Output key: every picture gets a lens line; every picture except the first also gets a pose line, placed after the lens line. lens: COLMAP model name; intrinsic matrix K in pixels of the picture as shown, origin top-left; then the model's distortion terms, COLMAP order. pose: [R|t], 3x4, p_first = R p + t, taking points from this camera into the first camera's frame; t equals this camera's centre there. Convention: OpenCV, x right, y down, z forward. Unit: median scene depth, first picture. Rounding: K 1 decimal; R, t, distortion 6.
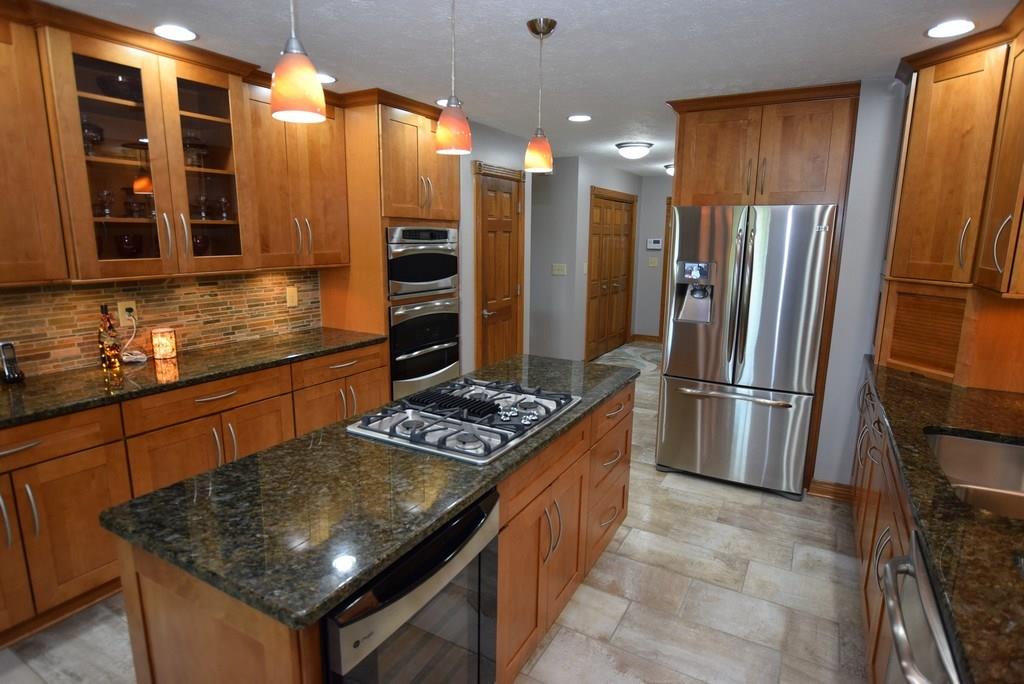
lens RADIAL K [[542.9, 0, 514.0], [0, 542.9, 341.1], [0, 0, 1]] dist [-0.020266, 0.001108]
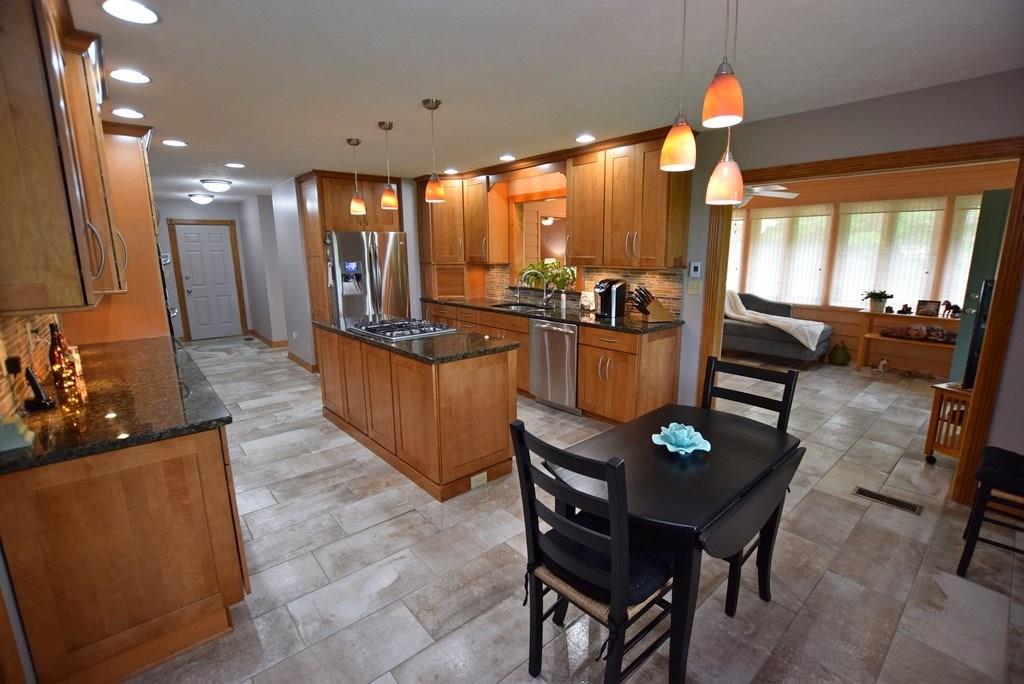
lens RADIAL K [[451.7, 0, 512.6], [0, 451.7, 338.9], [0, 0, 1]] dist [-0.027002, 0.001805]
pose [[0.335782, -0.192241, 0.922114, -0.977649], [0.192224, 0.972336, 0.132714, 0.012657], [-0.922117, 0.132689, 0.363446, -0.033049]]
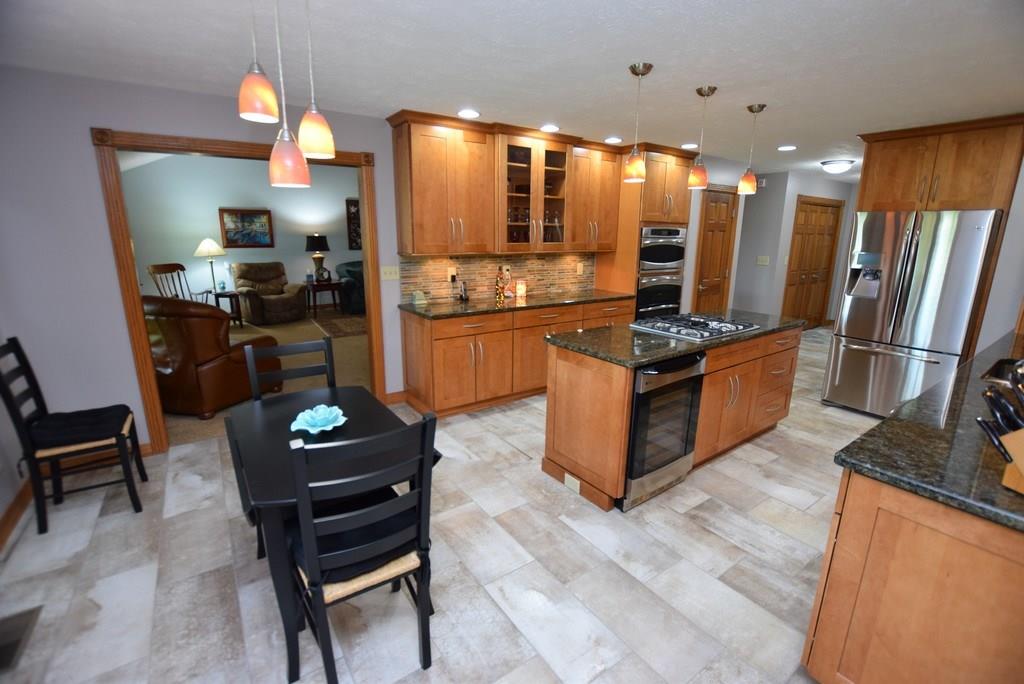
lens RADIAL K [[451.7, 0, 514.6], [0, 451.7, 340.6], [0, 0, 1]] dist [-0.027002, 0.001805]
pose [[0.907396, 0.095573, -0.409266, 0.003050], [-0.080256, 0.995284, 0.054485, 0.090405], [0.412543, -0.016593, 0.910787, -0.418235]]
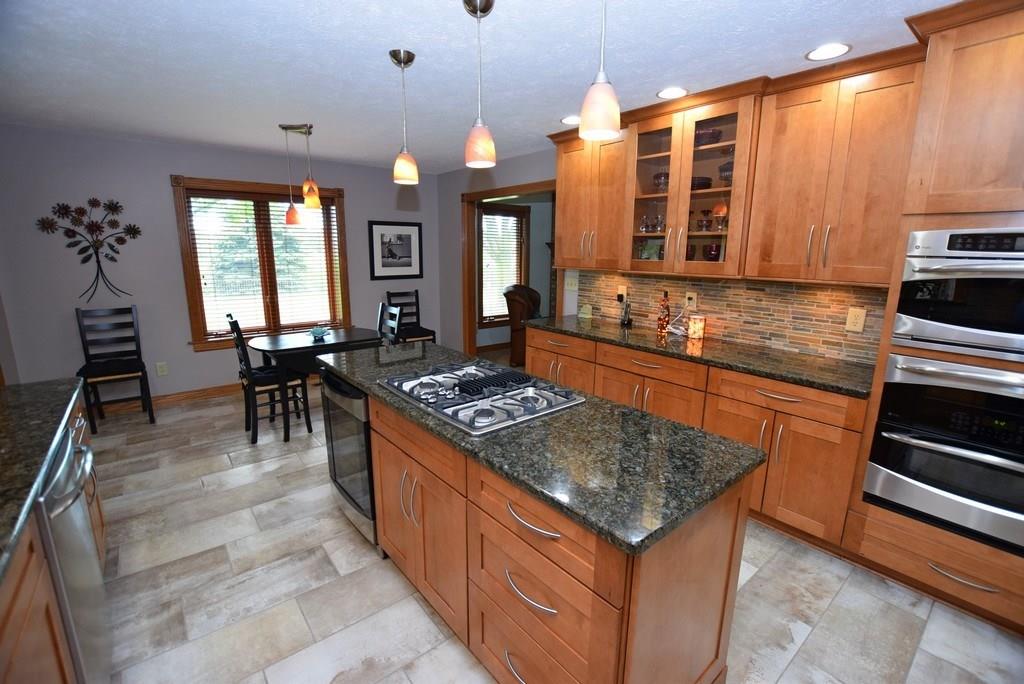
lens RADIAL K [[451.7, 0, 513.9], [0, 451.7, 339.9], [0, 0, 1]] dist [-0.027002, 0.001805]
pose [[-0.353930, 0.173652, -0.919010, 0.468562], [-0.192483, 0.948053, 0.253269, -0.140688], [0.915251, 0.266533, -0.302119, 0.821615]]
